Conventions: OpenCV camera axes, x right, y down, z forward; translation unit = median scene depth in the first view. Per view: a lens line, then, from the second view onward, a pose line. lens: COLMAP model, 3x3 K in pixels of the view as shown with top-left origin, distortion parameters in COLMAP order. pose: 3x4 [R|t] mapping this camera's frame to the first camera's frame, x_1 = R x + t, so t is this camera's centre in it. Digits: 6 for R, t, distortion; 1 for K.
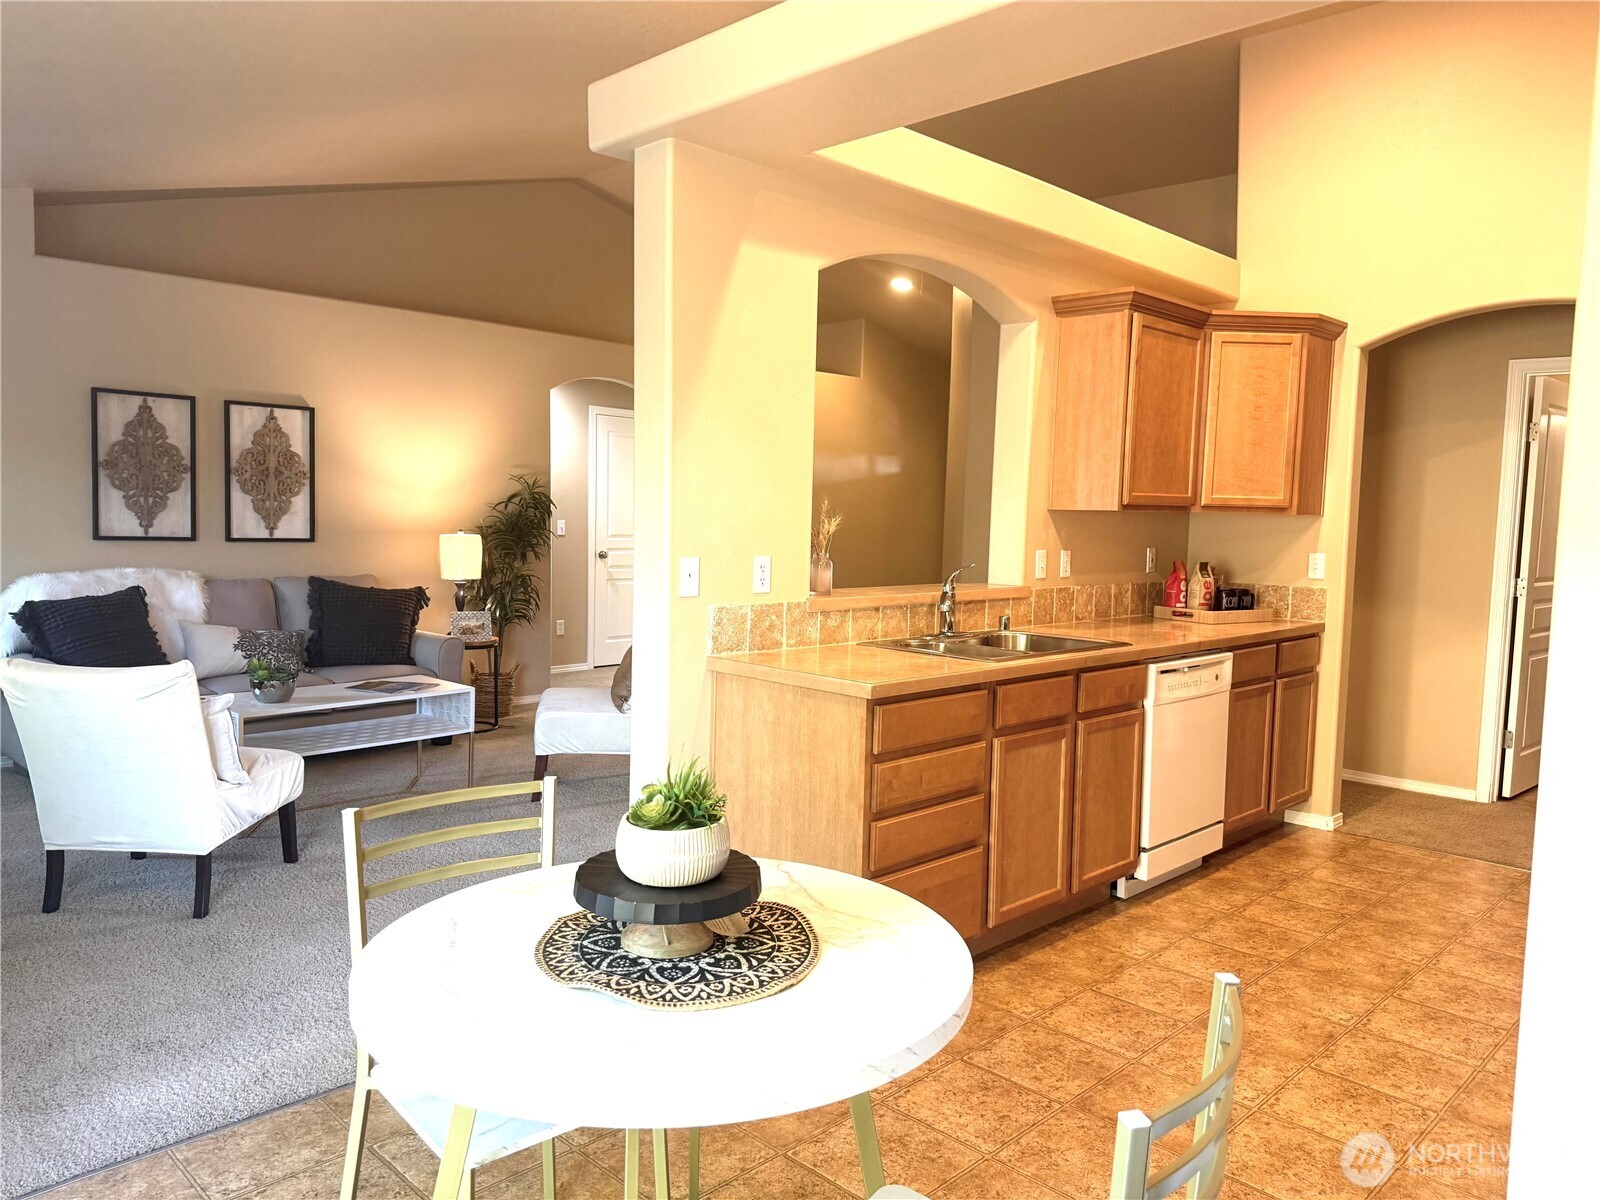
lens RADIAL K [[1150.3, 0, 812.0], [0, 1150.3, 596.3], [0, 0, 1]] dist [0.089167, -0.088609]
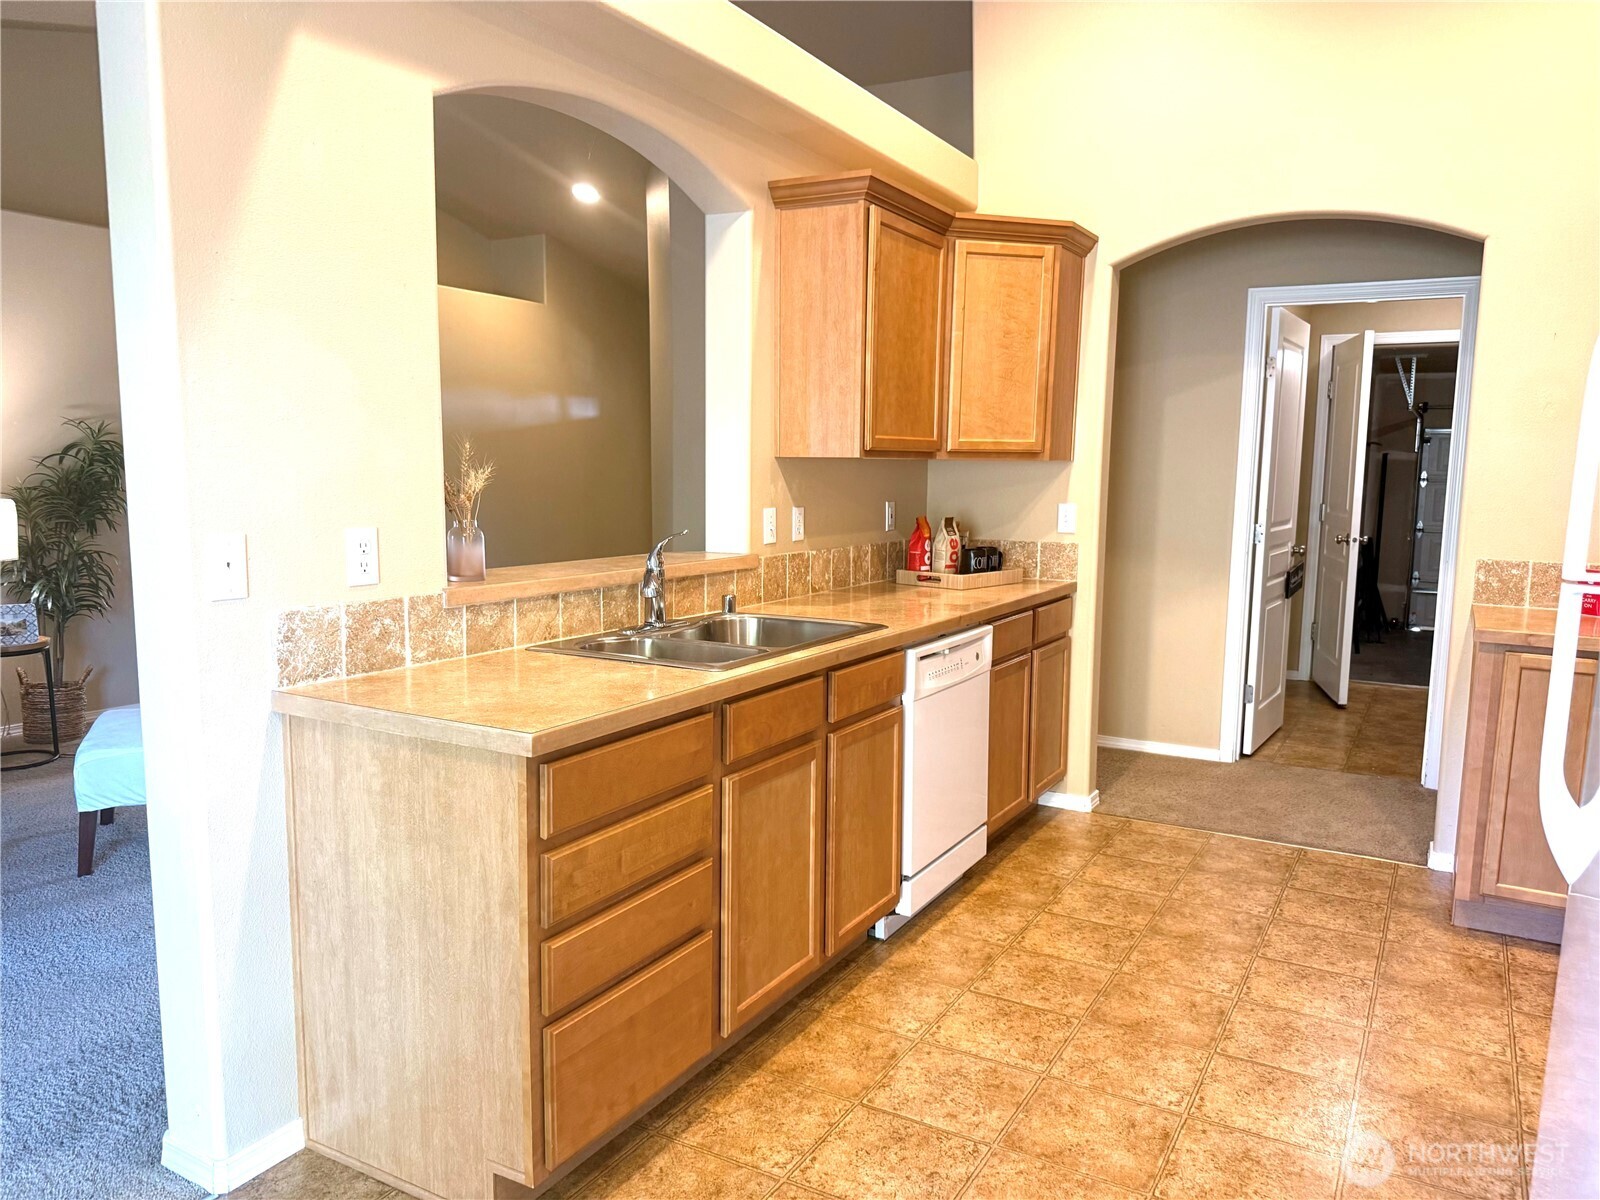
lens RADIAL K [[1150.3, 0, 804.9], [0, 1150.3, 626.1], [0, 0, 1]] dist [0.089167, -0.088609]
pose [[0.970619, -0.047273, 0.235933, 0.026889], [0.031523, 0.997043, 0.070089, -0.011810], [-0.238549, -0.060592, 0.969238, 0.188721]]
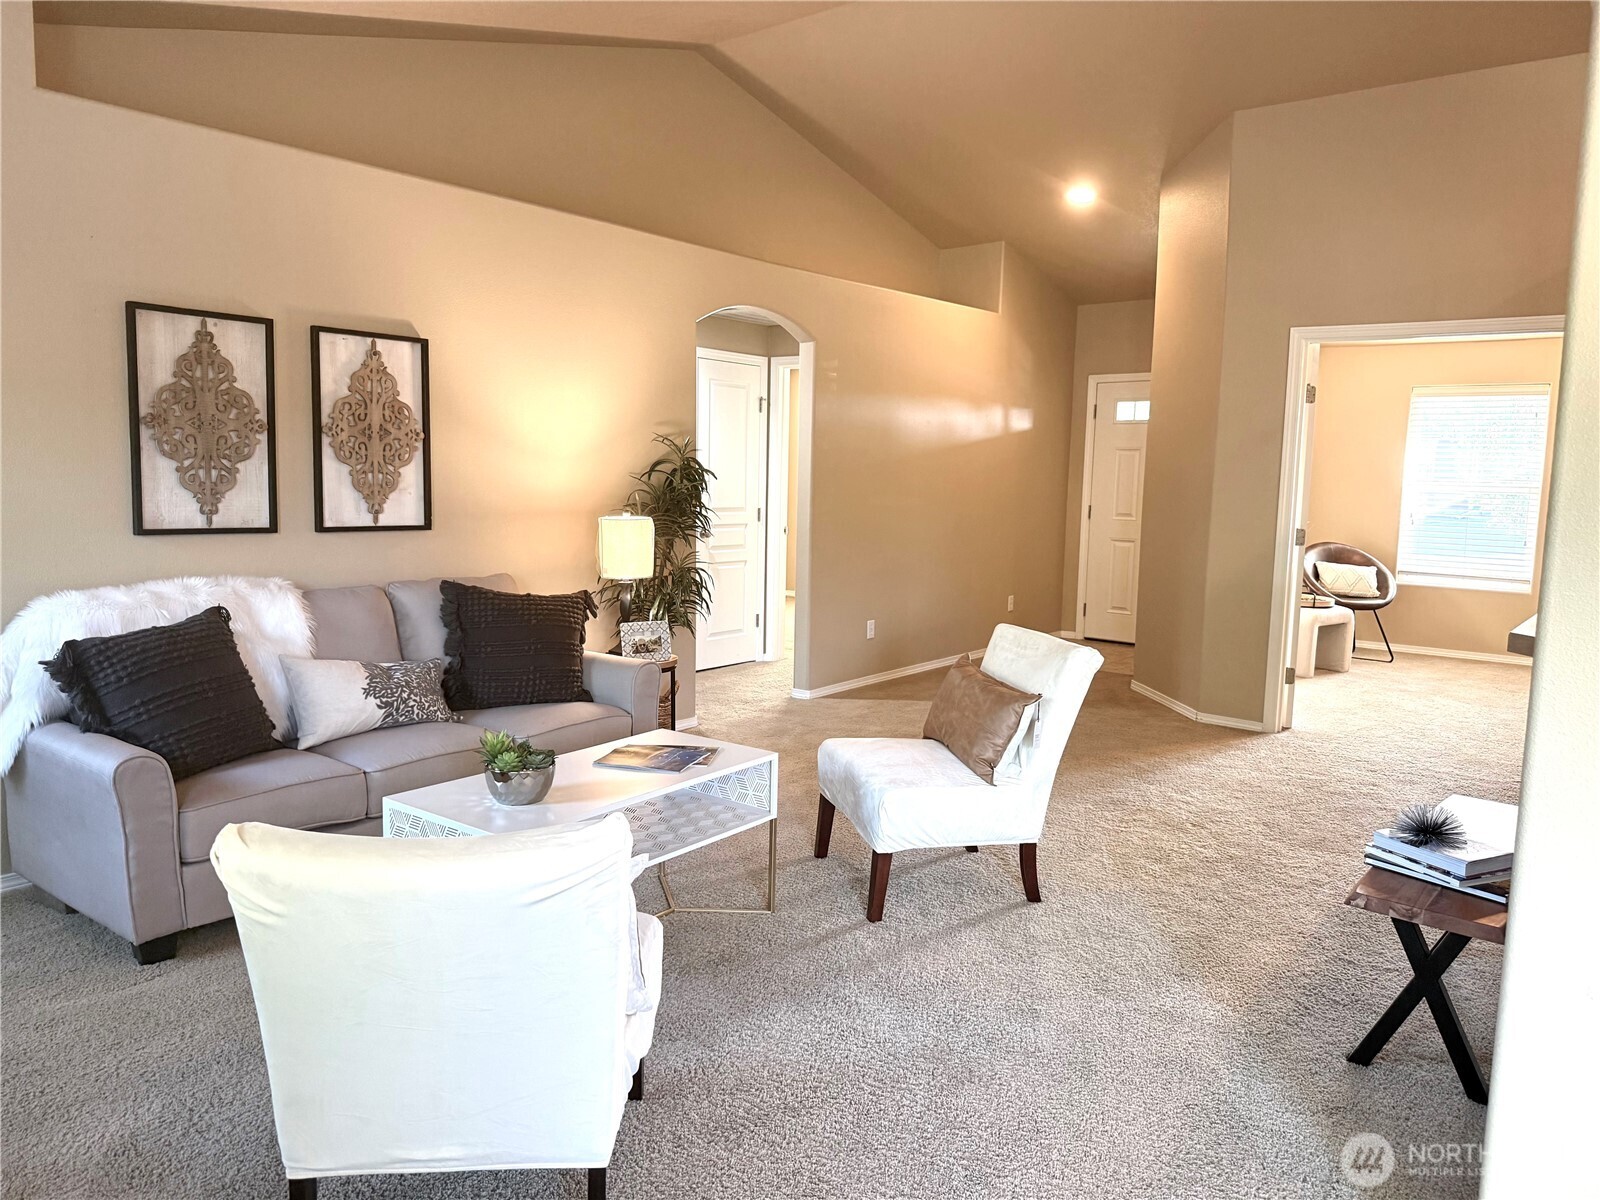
lens RADIAL K [[1150.3, 0, 825.9], [0, 1150.3, 598.9], [0, 0, 1]] dist [0.089167, -0.088609]
pose [[0.994274, -0.018981, 0.105160, -0.313208], [0.014999, 0.999145, 0.038528, -0.033843], [-0.105802, -0.036730, 0.993709, 0.320873]]
